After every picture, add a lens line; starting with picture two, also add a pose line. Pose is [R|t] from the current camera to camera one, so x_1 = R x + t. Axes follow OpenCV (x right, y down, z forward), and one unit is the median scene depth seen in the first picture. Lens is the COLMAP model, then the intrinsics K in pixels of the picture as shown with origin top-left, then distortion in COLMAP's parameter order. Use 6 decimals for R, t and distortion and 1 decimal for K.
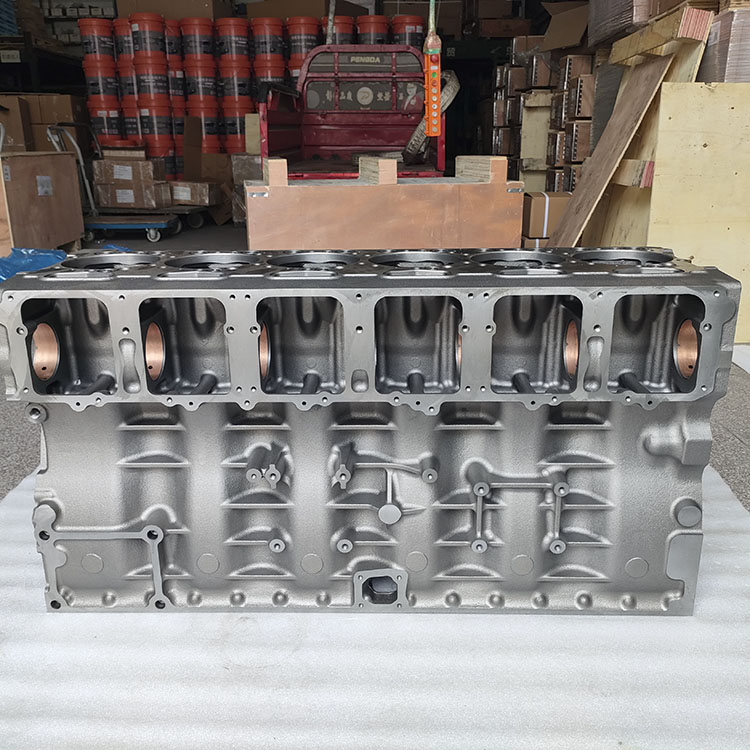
lens RADIAL K [[737.0, 0, 375.0], [0, 737.0, 375.0], [0, 0, 1]] dist [0.041946, -0.075400]
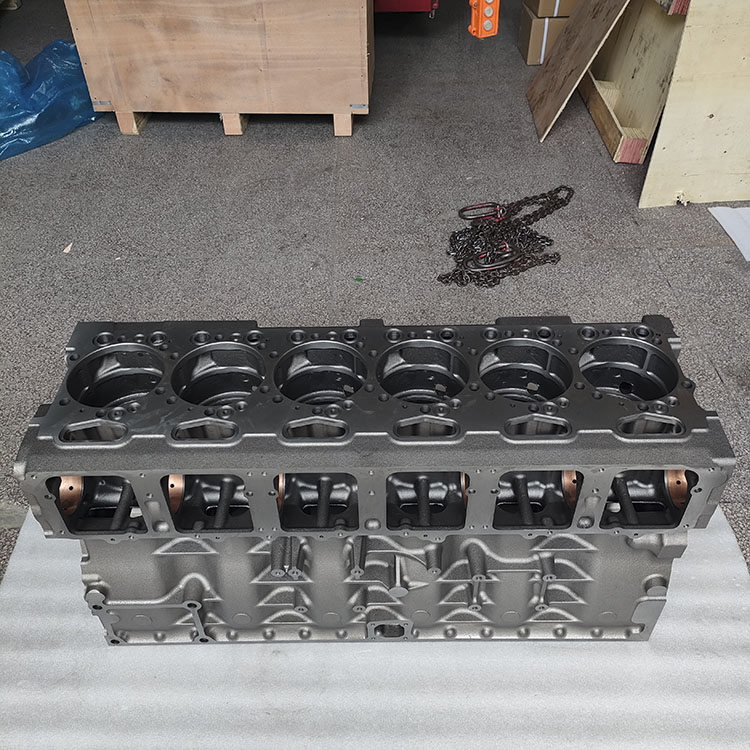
lens RADIAL K [[737.0, 0, 375.0], [0, 737.0, 375.0], [0, 0, 1]] dist [0.041946, -0.075400]
pose [[0.999626, -0.022298, 0.015826, -0.025745], [0.013613, 0.907808, 0.419165, -0.578874], [-0.023714, -0.418792, 0.907772, 0.095753]]
